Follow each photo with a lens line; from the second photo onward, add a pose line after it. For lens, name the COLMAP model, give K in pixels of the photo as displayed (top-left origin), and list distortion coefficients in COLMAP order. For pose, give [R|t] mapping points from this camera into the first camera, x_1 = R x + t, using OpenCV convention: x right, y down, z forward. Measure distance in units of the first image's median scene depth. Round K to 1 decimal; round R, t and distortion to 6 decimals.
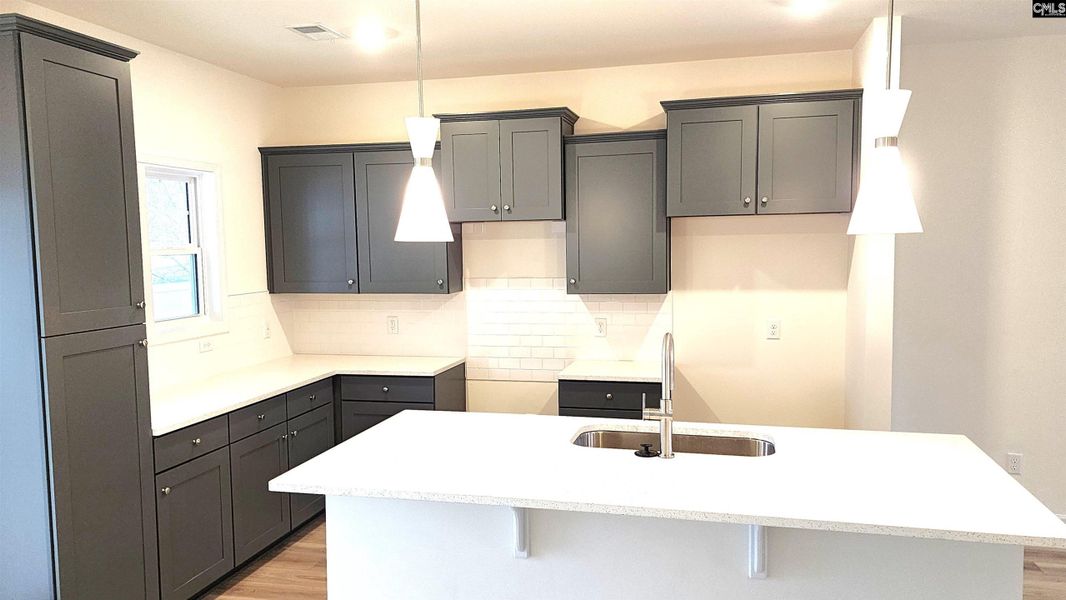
lens RADIAL K [[805.7, 0, 532.4], [0, 805.7, 307.8], [0, 0, 1]] dist [0.072857, 0.002760]
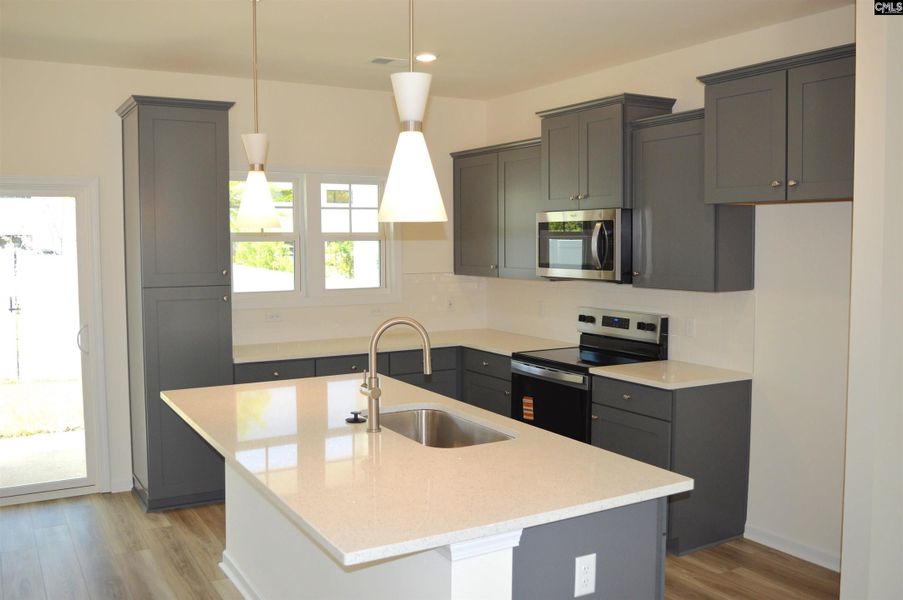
lens RADIAL K [[820.8, 0, 458.9], [0, 820.8, 292.8], [0, 0, 1]] dist [-0.018578, -0.005631]
pose [[0.695521, 0.062179, -0.715810, 0.627008], [-0.070917, 0.997325, 0.017726, -0.014702], [0.714997, 0.038434, 0.698070, 0.192968]]
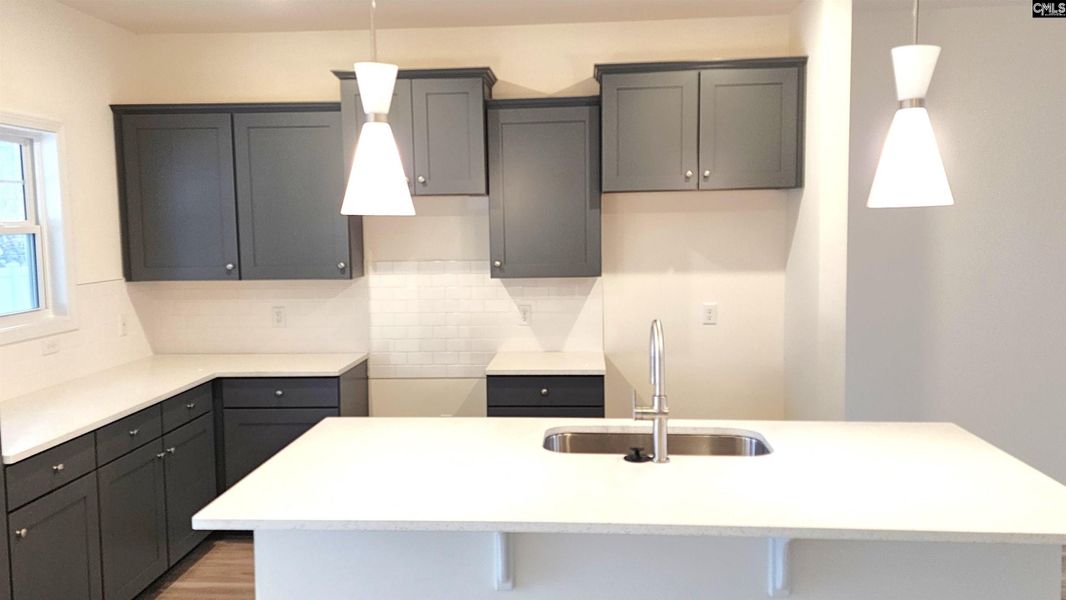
lens RADIAL K [[862.9, 0, 527.6], [0, 862.9, 290.4], [0, 0, 1]] dist [0.089916, -0.041146]
pose [[0.986418, -0.013040, 0.163733, -0.076455], [0.013931, 0.999894, -0.004292, 0.000963], [-0.163660, 0.006515, 0.986495, 0.059128]]
